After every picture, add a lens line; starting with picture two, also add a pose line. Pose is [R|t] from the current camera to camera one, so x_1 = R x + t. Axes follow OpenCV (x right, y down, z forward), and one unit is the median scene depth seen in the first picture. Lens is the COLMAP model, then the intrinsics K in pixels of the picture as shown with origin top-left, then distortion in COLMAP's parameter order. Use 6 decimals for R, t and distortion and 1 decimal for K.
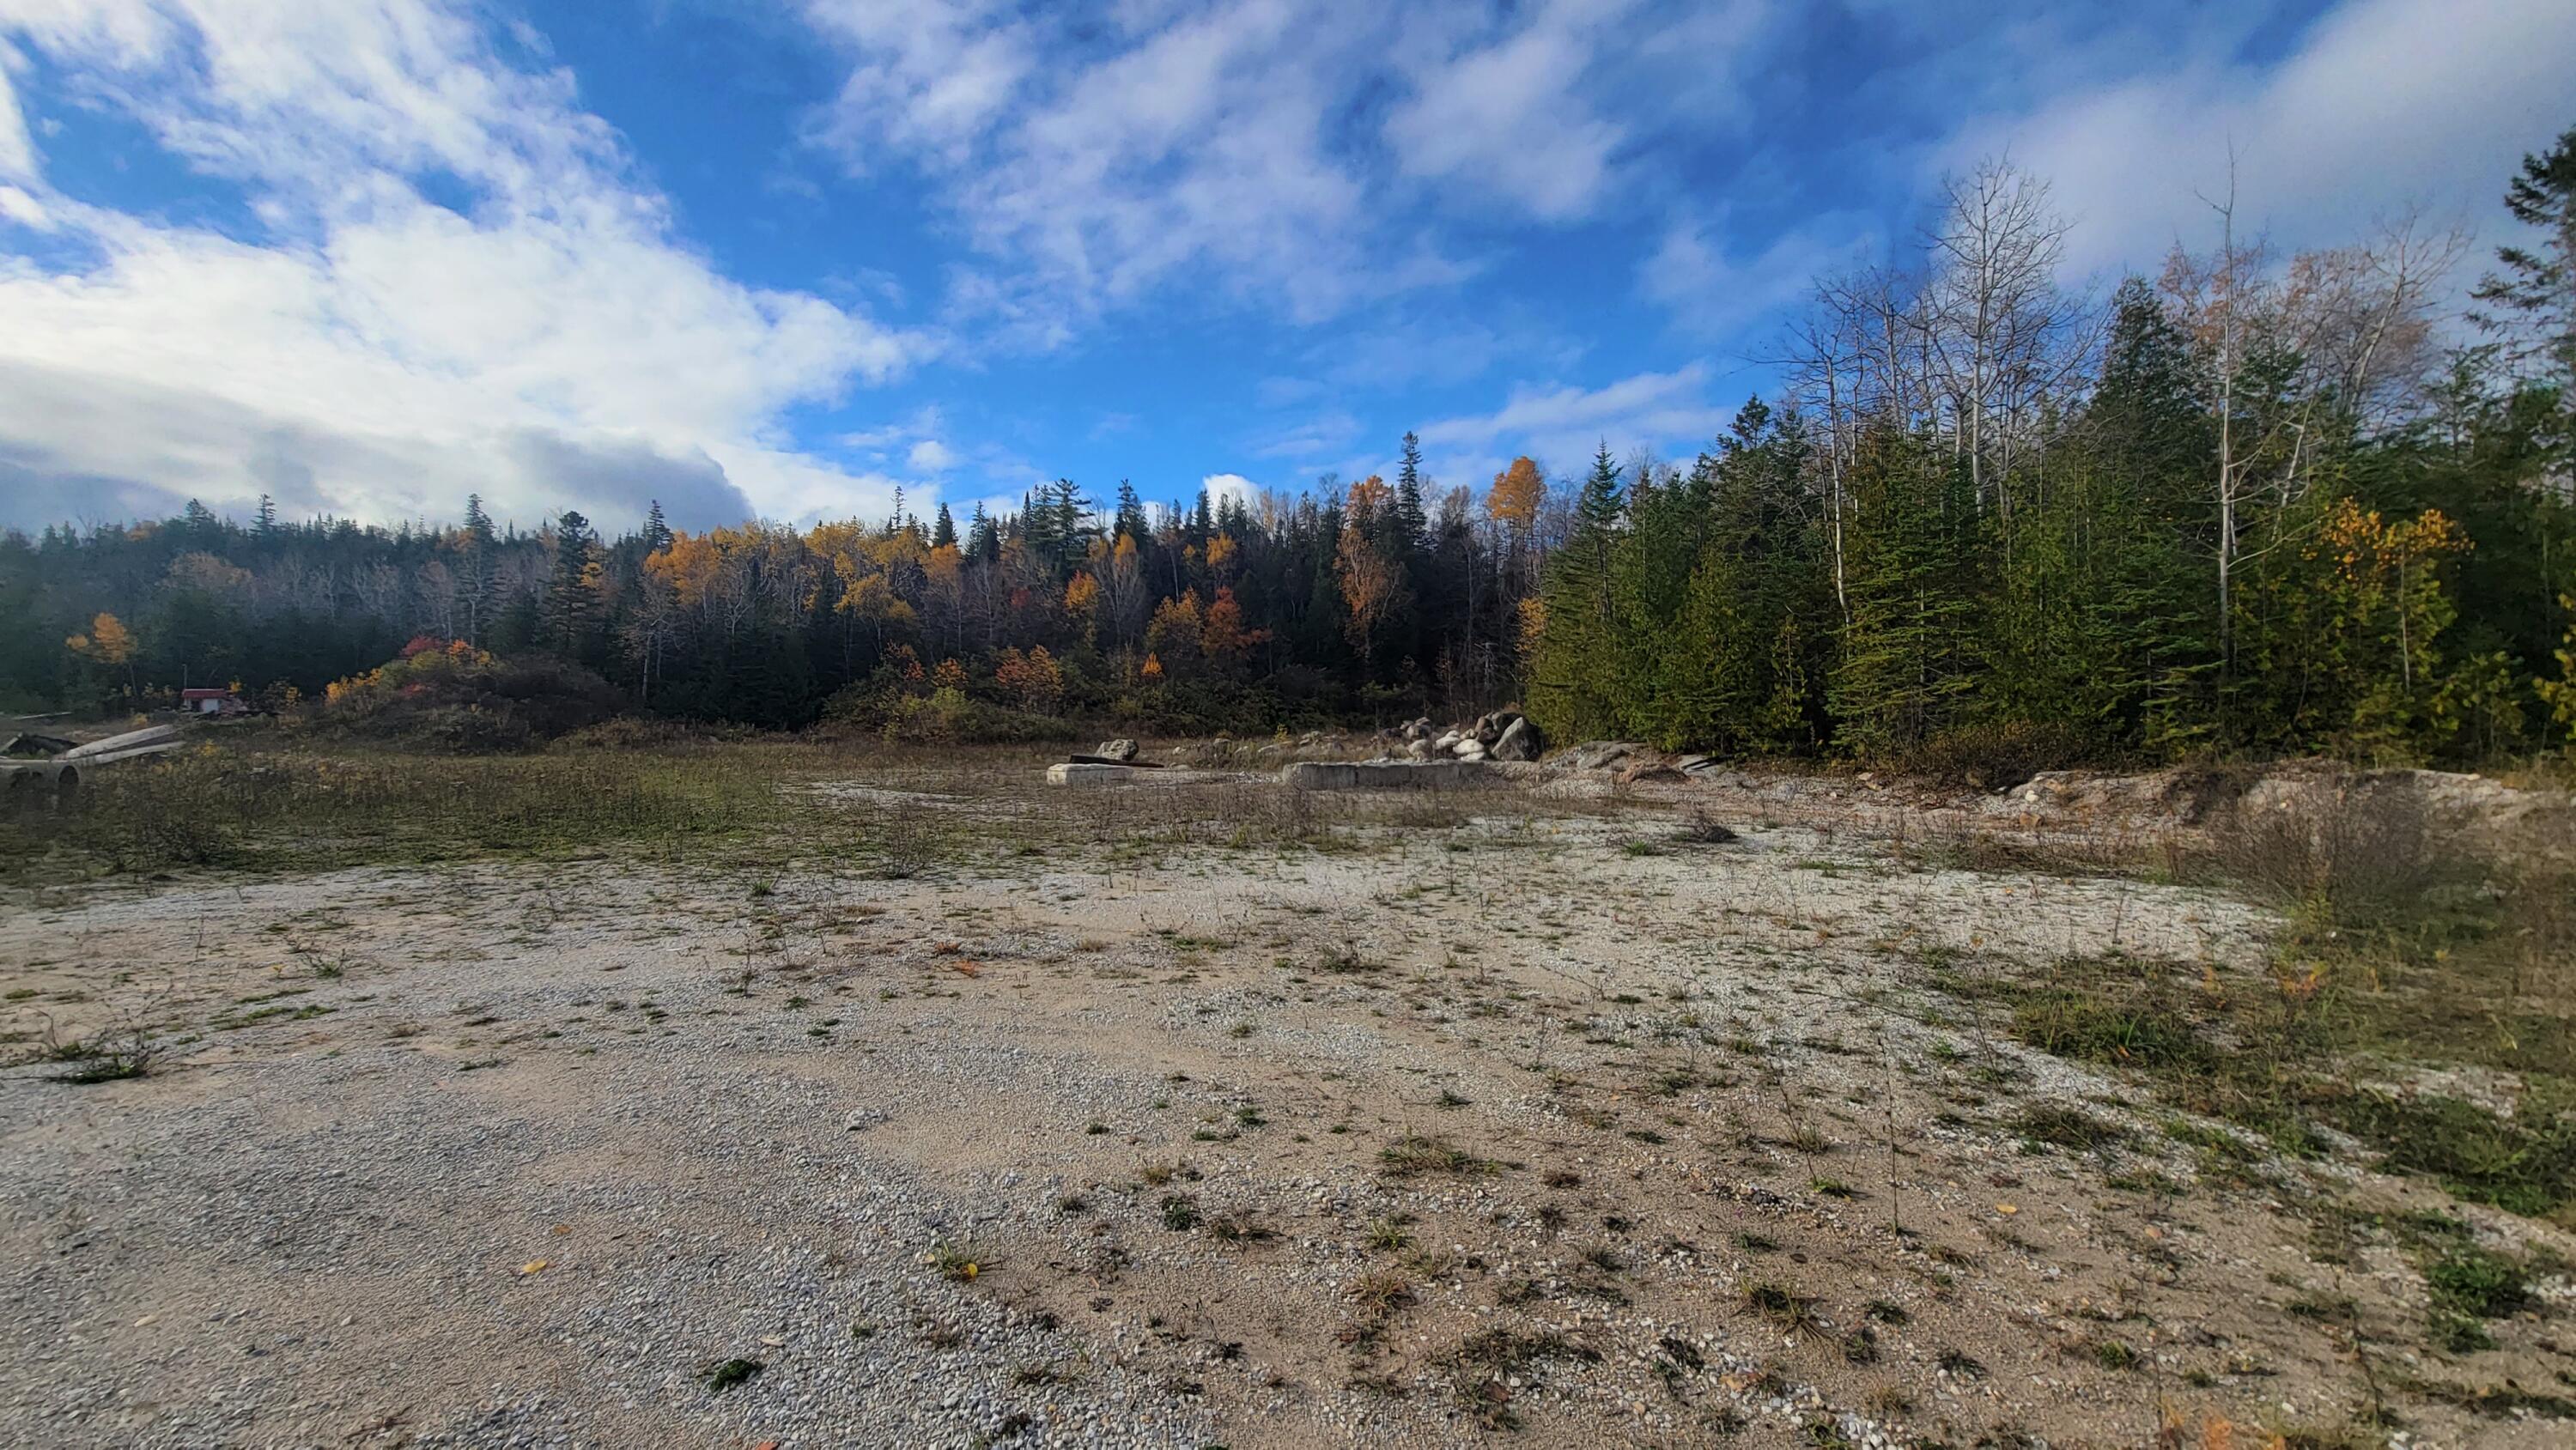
lens RADIAL K [[1074.0, 0, 1288.0], [0, 1074.0, 725.0], [0, 0, 1]] dist [0.000692, 0.000031]
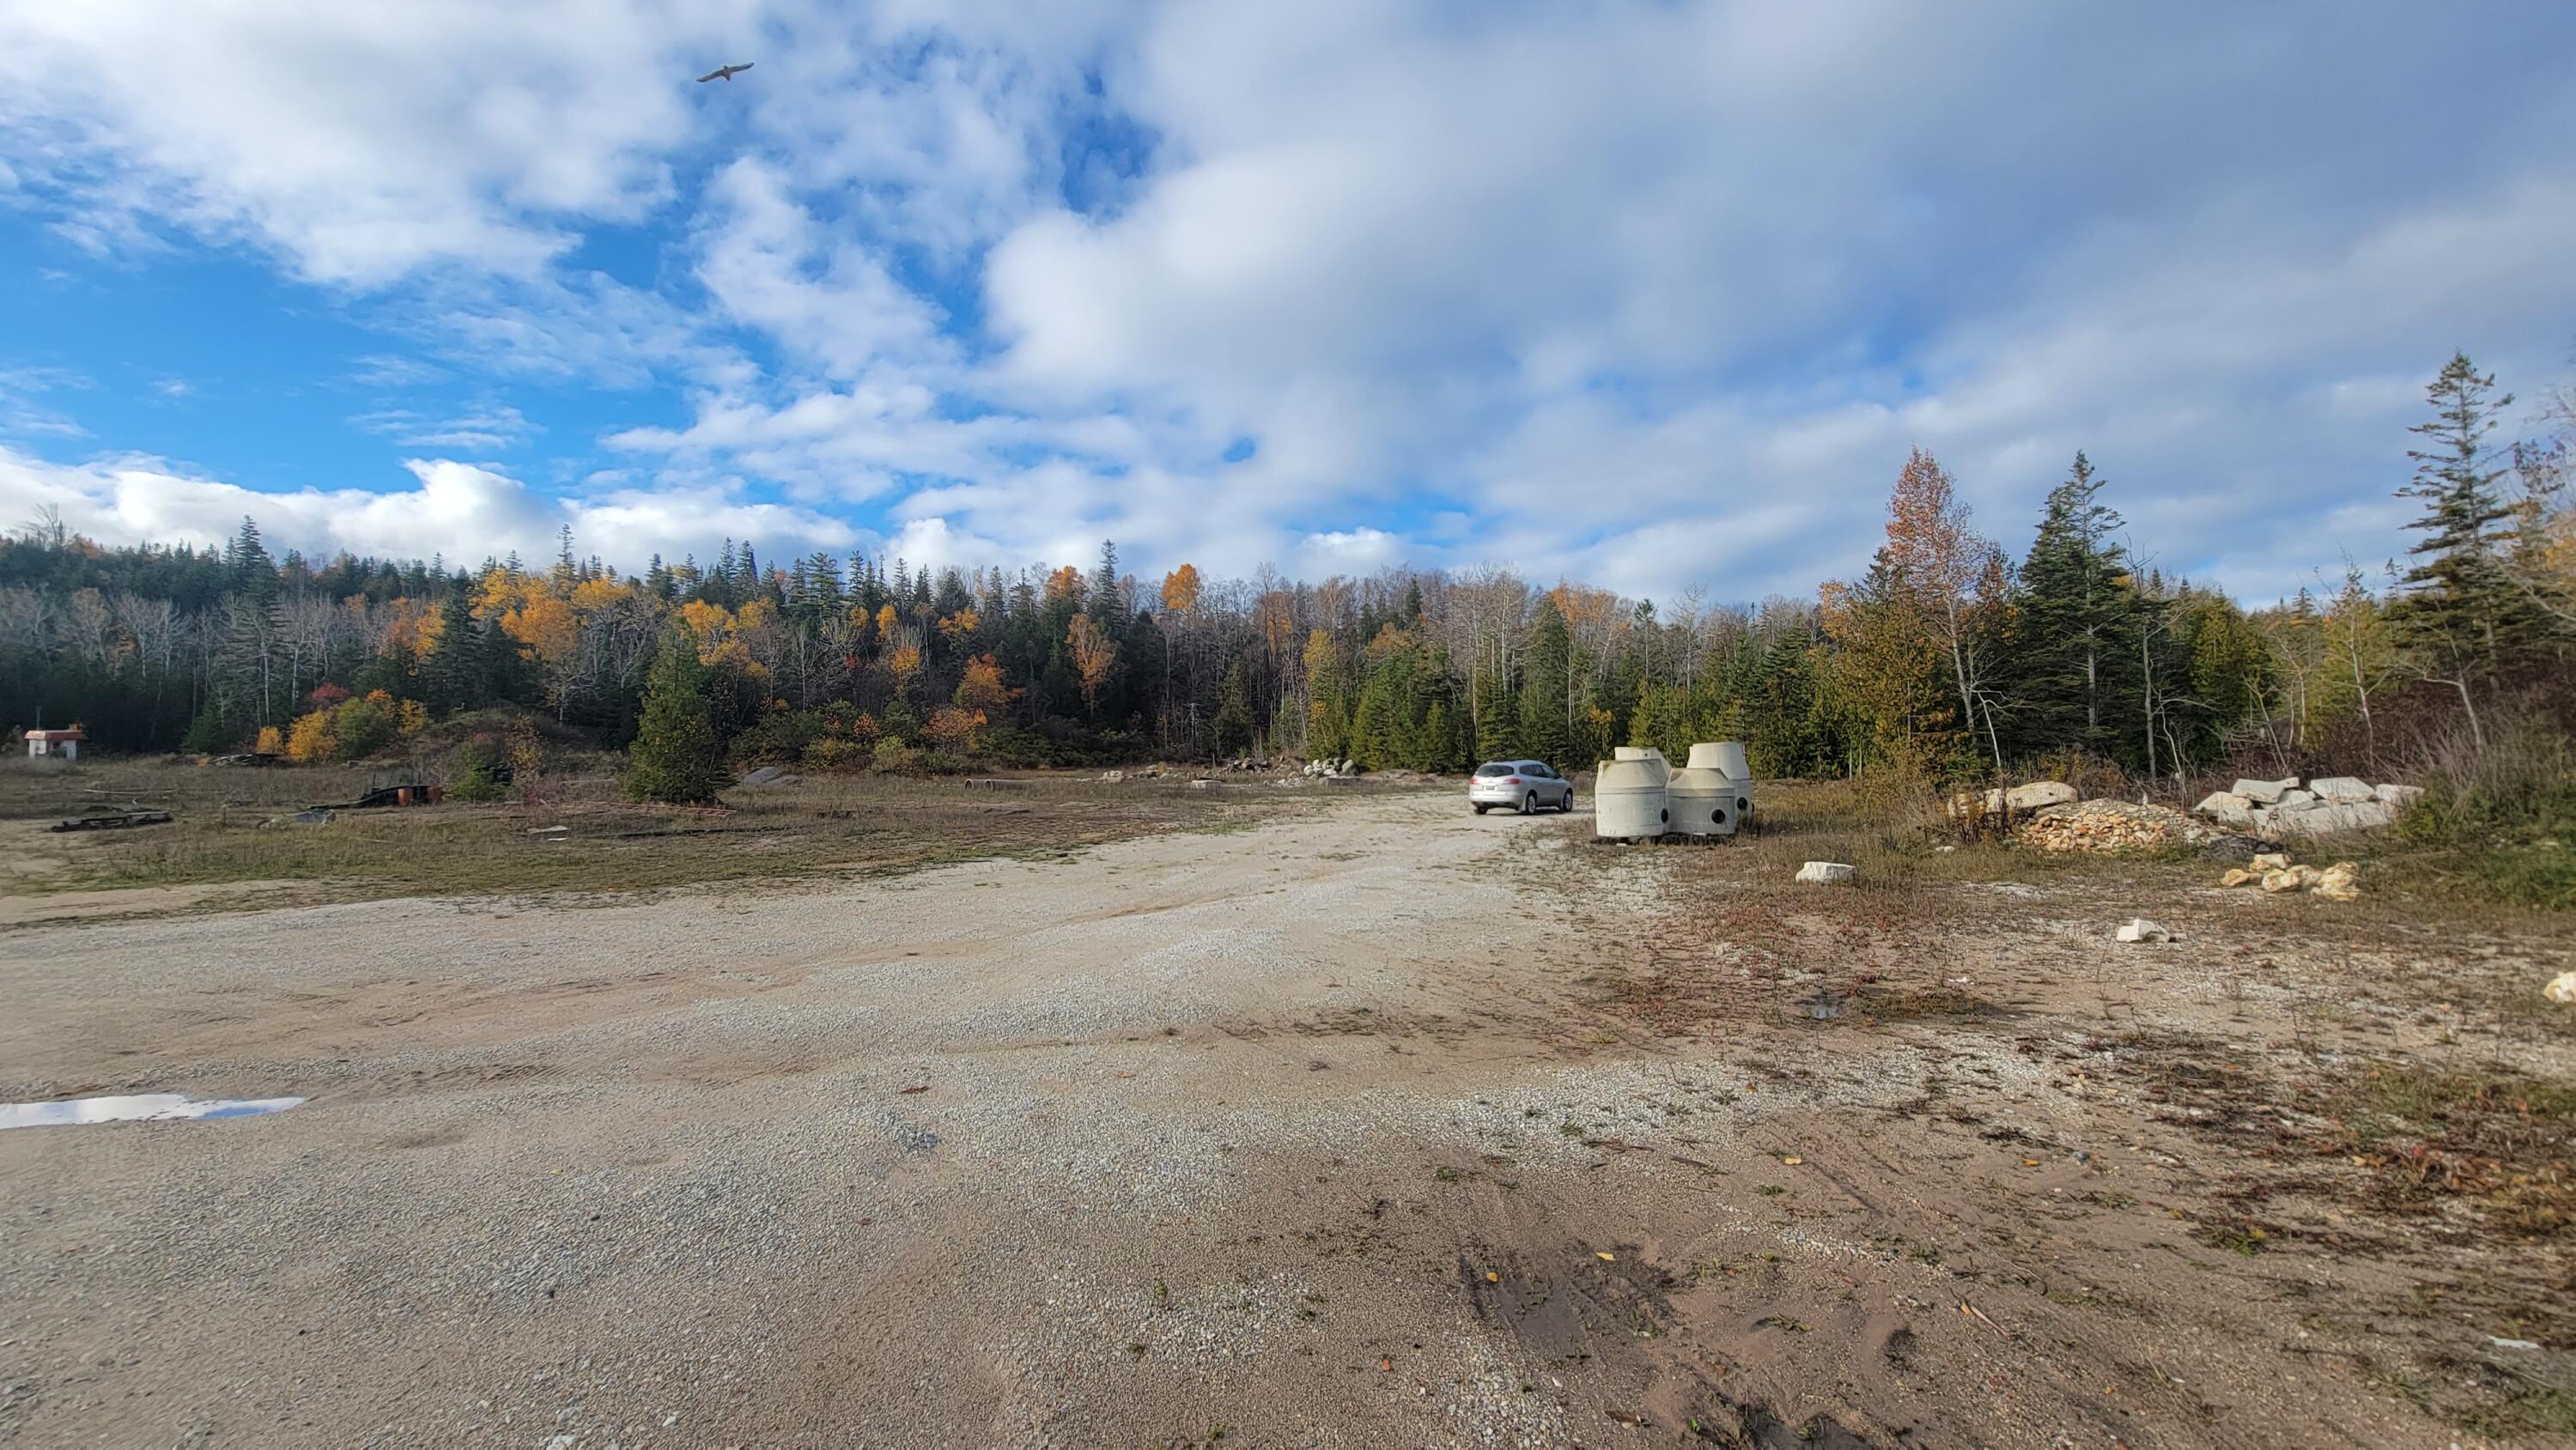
lens RADIAL K [[1074.0, 0, 1288.0], [0, 1074.0, 725.0], [0, 0, 1]] dist [0.000692, 0.000031]
pose [[0.908925, 0.008848, 0.416867, -0.362463], [0.003000, 0.999610, -0.027758, -0.007135], [-0.416950, 0.026481, 0.908544, -0.455511]]
